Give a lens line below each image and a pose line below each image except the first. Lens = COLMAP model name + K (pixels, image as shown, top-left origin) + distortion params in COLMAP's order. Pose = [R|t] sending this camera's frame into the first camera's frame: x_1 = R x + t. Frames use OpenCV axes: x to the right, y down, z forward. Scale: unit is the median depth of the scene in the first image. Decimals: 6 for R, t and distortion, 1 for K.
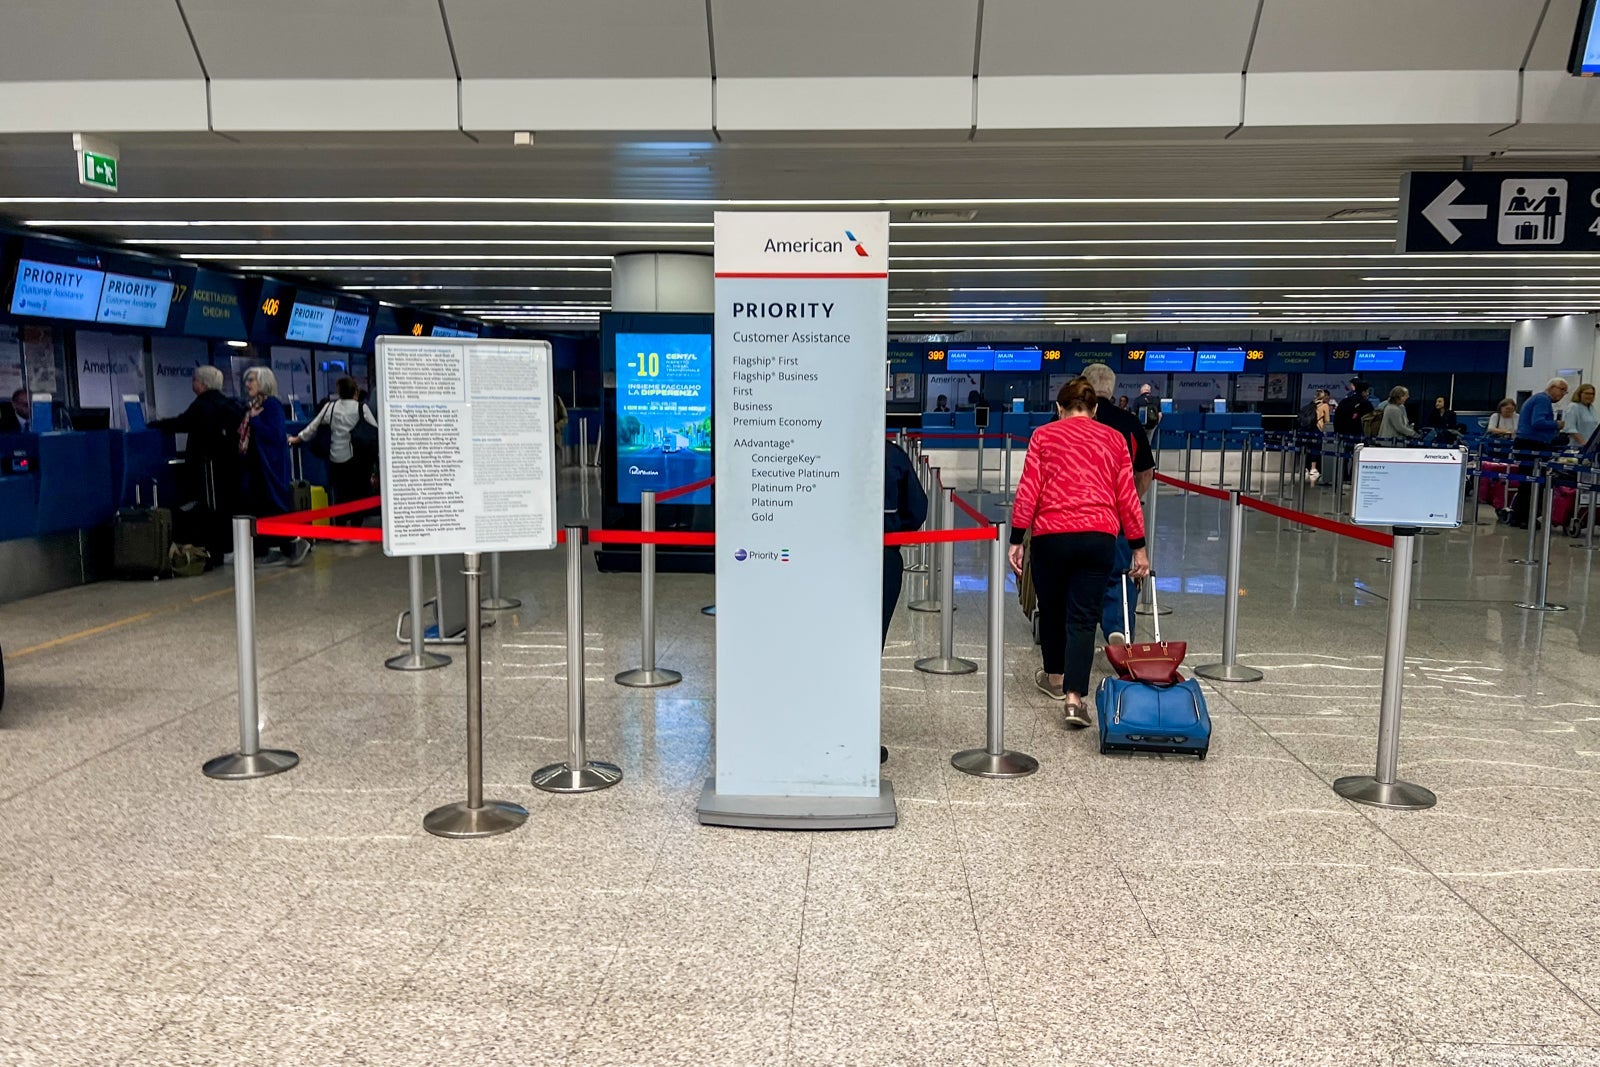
lens RADIAL K [[1133.8, 0, 800.0], [0, 1133.8, 533.5], [0, 0, 1]] dist [0.045500, -0.002831]
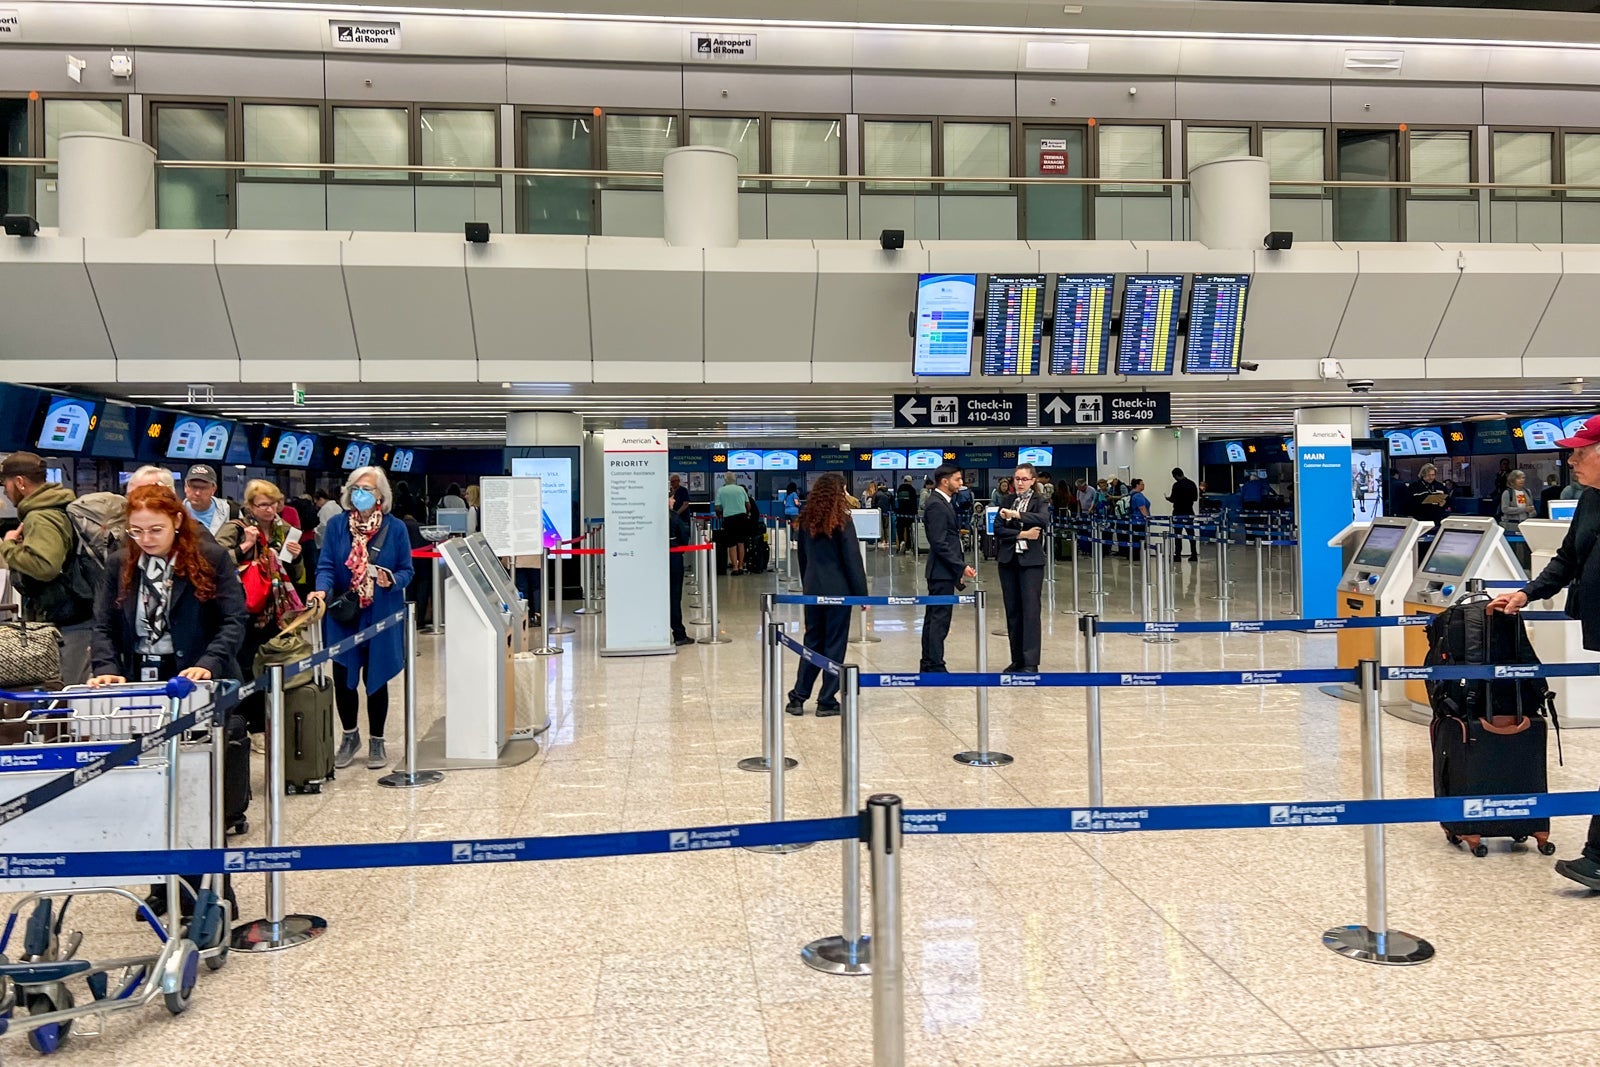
lens RADIAL K [[1133.8, 0, 800.0], [0, 1133.8, 533.5], [0, 0, 1]] dist [0.045500, -0.002831]
pose [[0.984883, -0.026887, 0.171119, -0.057094], [0.040585, 0.996200, -0.077061, 0.135580], [-0.168397, 0.082841, 0.982232, -1.191025]]
